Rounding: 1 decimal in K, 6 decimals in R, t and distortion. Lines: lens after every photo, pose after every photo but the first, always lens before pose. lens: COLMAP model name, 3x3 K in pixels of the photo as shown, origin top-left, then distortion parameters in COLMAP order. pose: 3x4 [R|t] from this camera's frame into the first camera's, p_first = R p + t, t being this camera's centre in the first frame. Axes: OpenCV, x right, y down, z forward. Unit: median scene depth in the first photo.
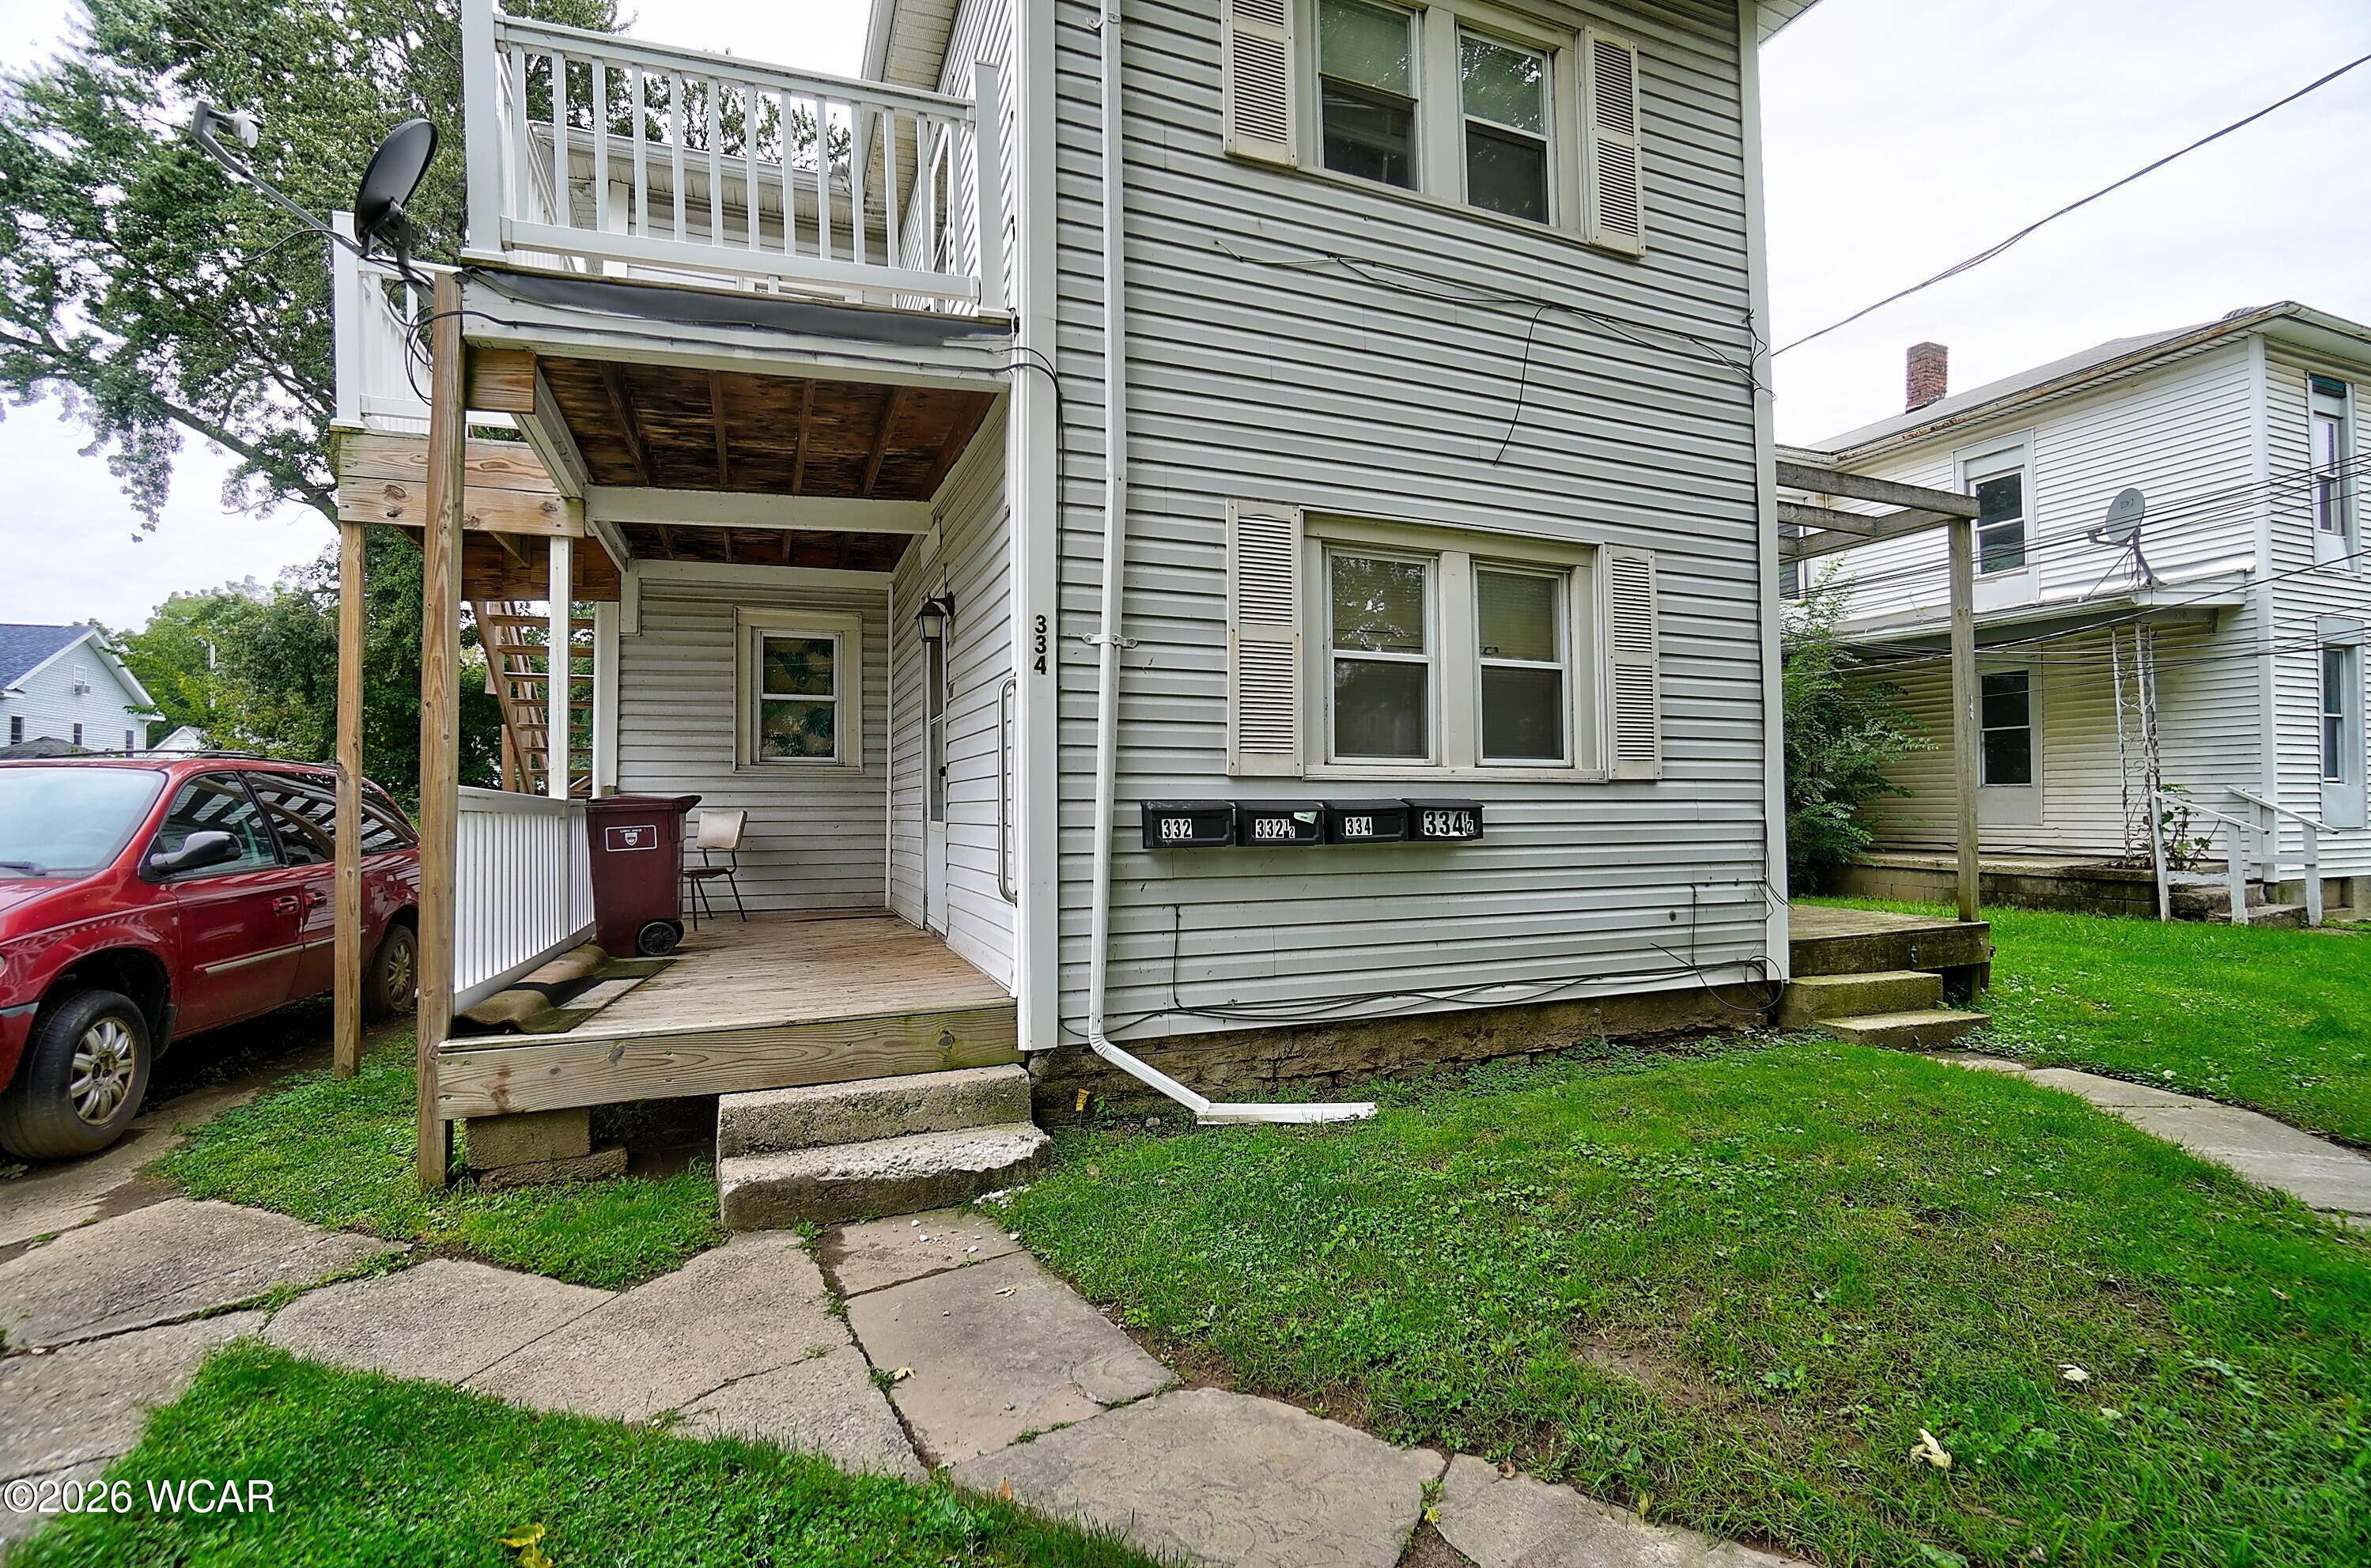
lens RADIAL K [[1047.0, 0, 1159.1], [0, 1047.0, 779.8], [0, 0, 1]] dist [-0.055923, 0.017231]
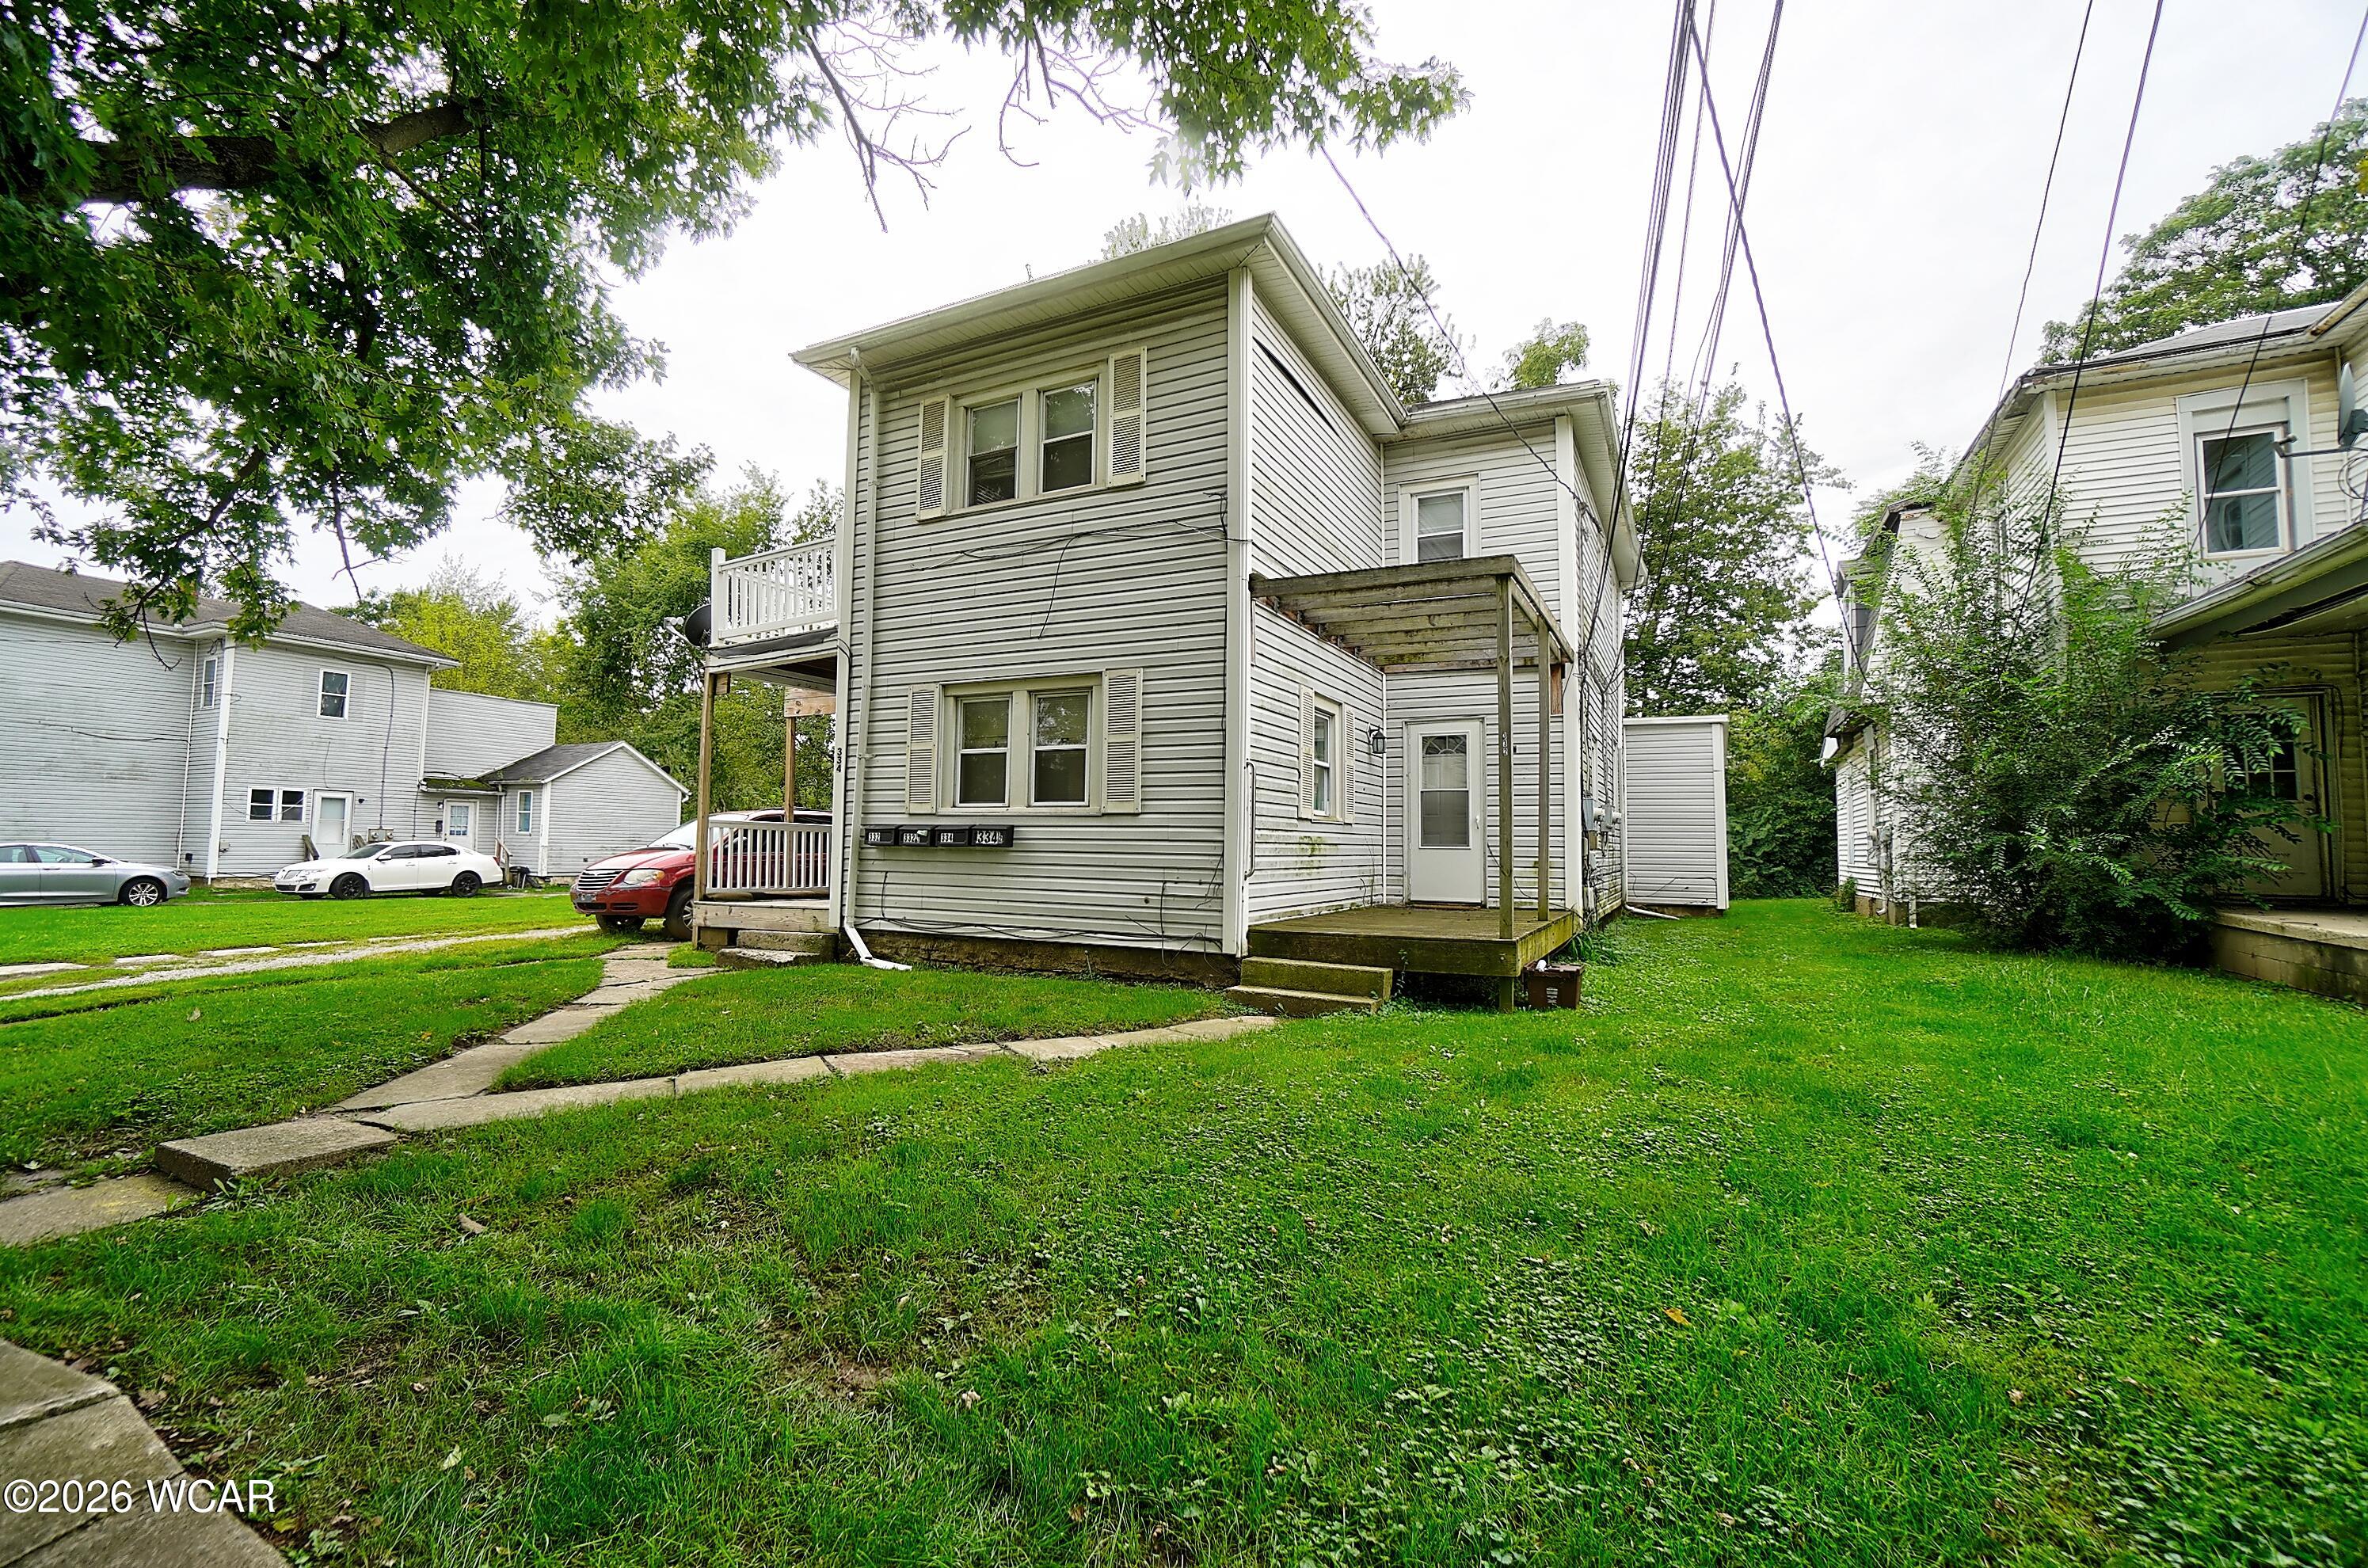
lens RADIAL K [[1045.7, 0, 1158.7], [0, 1045.7, 772.7], [0, 0, 1]] dist [-0.055923, 0.017231]
pose [[0.663899, -0.038627, -0.746824, 1.769076], [0.005282, 0.998882, -0.046969, 0.013747], [0.747804, 0.027238, 0.663361, -0.037769]]
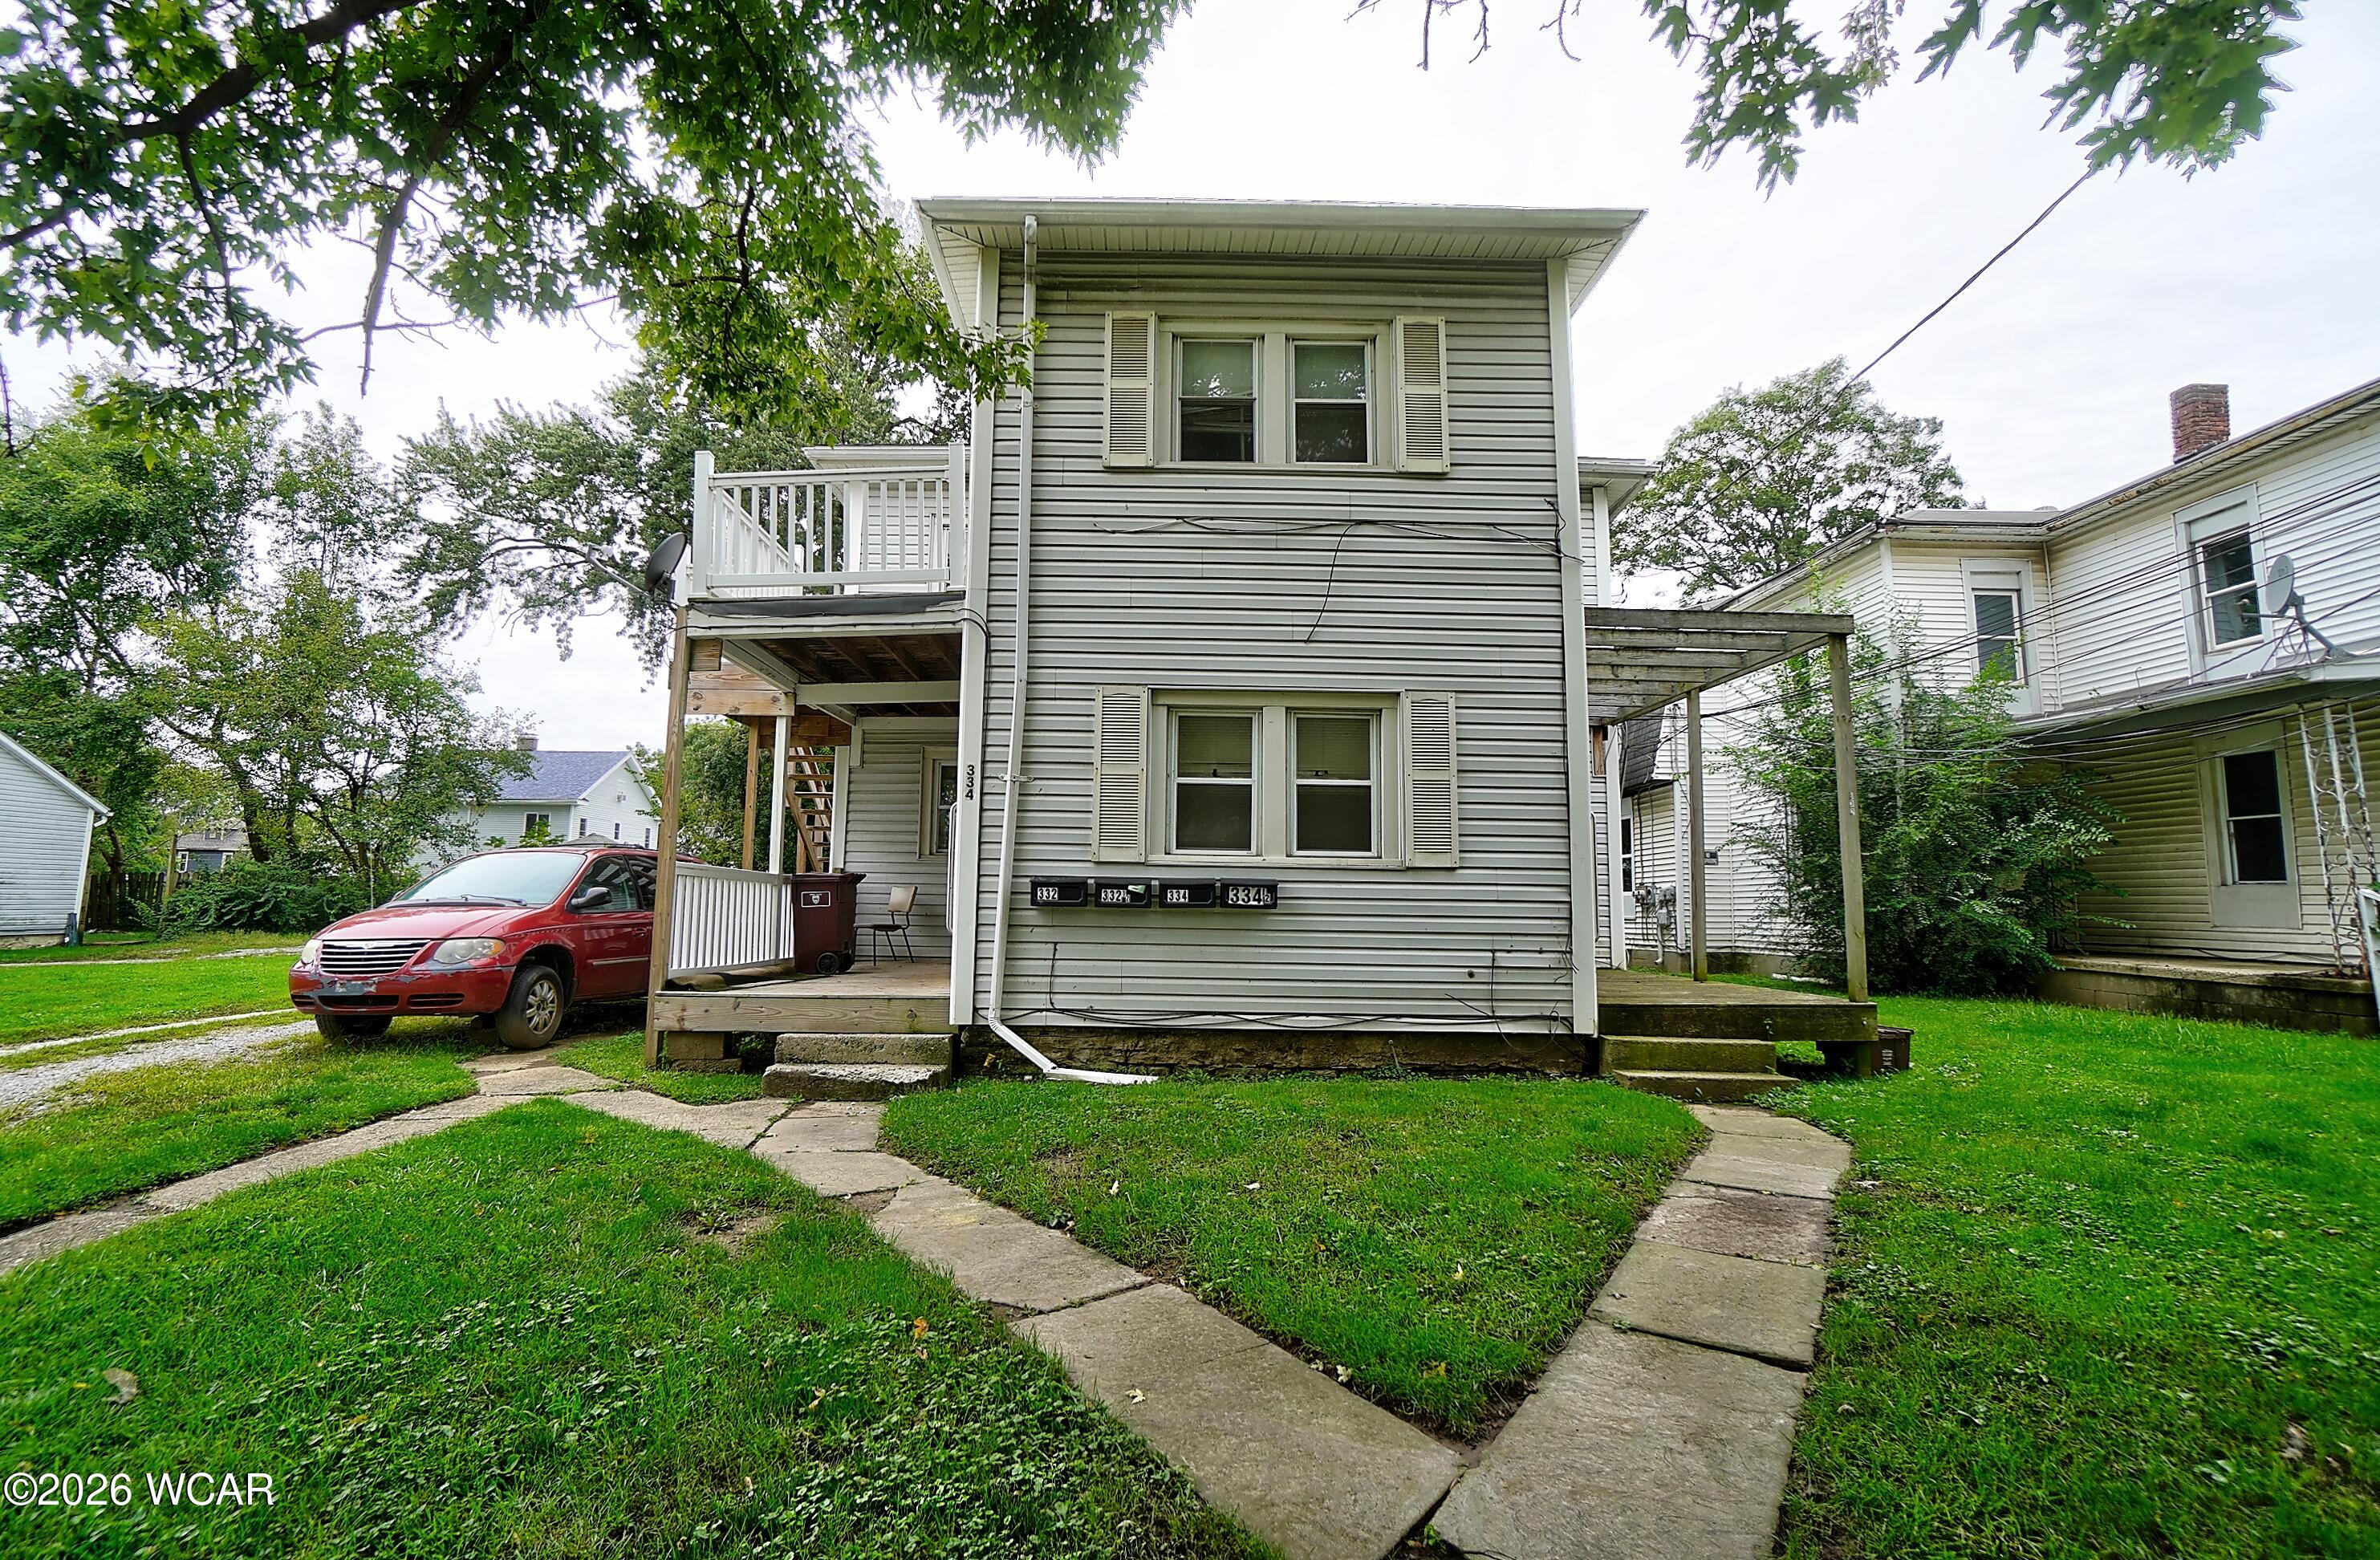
lens RADIAL K [[1058.7, 0, 1144.4], [0, 1058.7, 772.5], [0, 0, 1]] dist [-0.046663, 0.009654]
pose [[0.933170, -0.023247, -0.358683, 0.619854], [-0.011386, 0.995494, -0.094141, 0.010484], [0.359256, 0.091933, 0.928700, -0.397465]]
